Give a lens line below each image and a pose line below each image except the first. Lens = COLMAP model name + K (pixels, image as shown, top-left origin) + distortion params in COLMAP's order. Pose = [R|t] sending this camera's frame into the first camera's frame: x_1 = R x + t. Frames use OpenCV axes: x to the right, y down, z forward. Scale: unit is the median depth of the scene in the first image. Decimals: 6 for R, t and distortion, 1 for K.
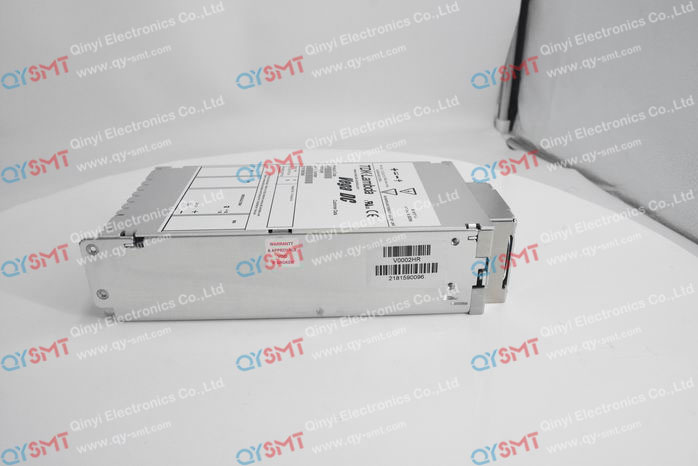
lens RADIAL K [[563.0, 0, 349.0], [0, 563.0, 233.0], [0, 0, 1]] dist [-0.000074, 0.001572]
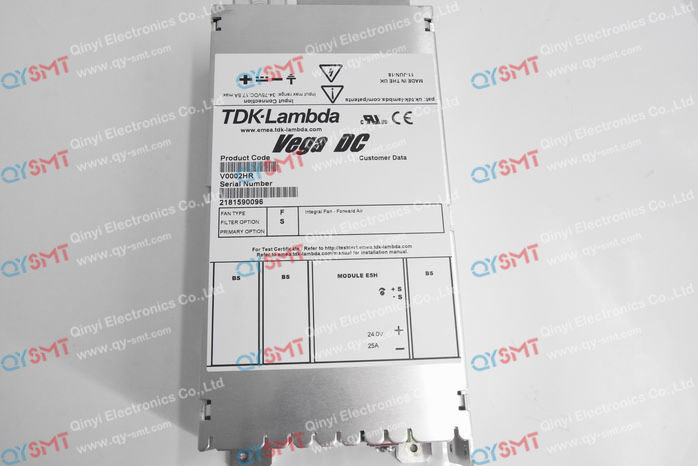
lens RADIAL K [[602.3, 0, 349.0], [0, 602.3, 233.0], [0, 0, 1]] dist [-0.014210, -0.000168]
pose [[-0.003861, -0.953374, 0.301767, -0.362201], [0.365634, 0.279528, 0.887793, -0.747797], [-0.930751, 0.113764, 0.347507, 0.709965]]
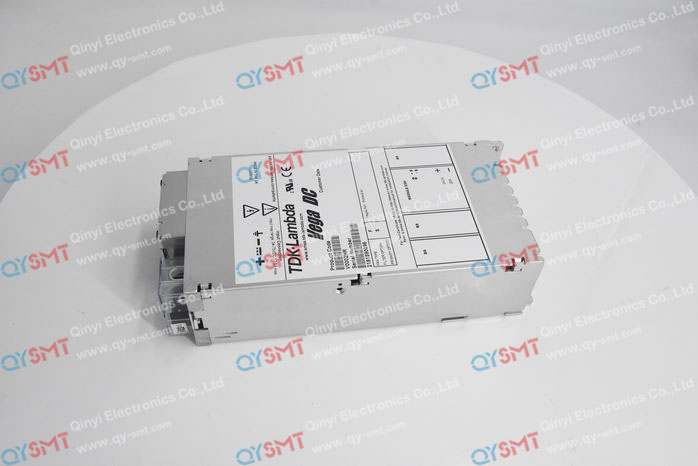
lens RADIAL K [[602.3, 0, 349.0], [0, 602.3, 233.0], [0, 0, 1]] dist [-0.014210, -0.000168]
pose [[-0.993862, 0.055153, -0.095899, 0.035887], [-0.077122, 0.276075, 0.958037, -1.106203], [0.079314, 0.959552, -0.270126, 1.341921]]
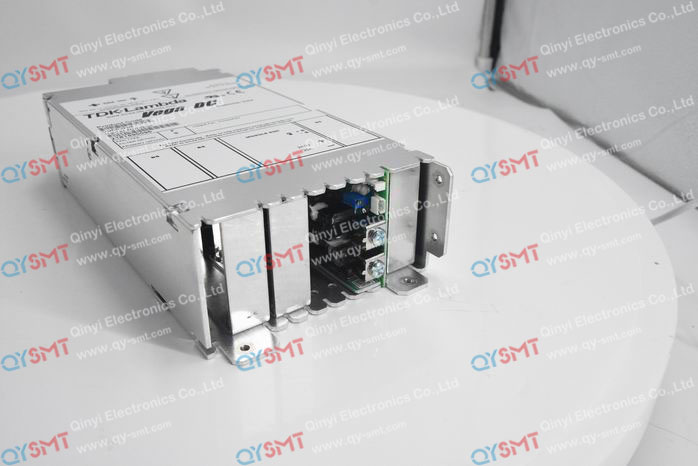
lens RADIAL K [[602.3, 0, 349.0], [0, 602.3, 233.0], [0, 0, 1]] dist [-0.014210, -0.000168]
pose [[-0.569999, -0.376938, 0.730082, -0.900375], [0.351566, 0.691225, 0.631356, -0.439735], [-0.742632, 0.616544, -0.261479, 1.179231]]
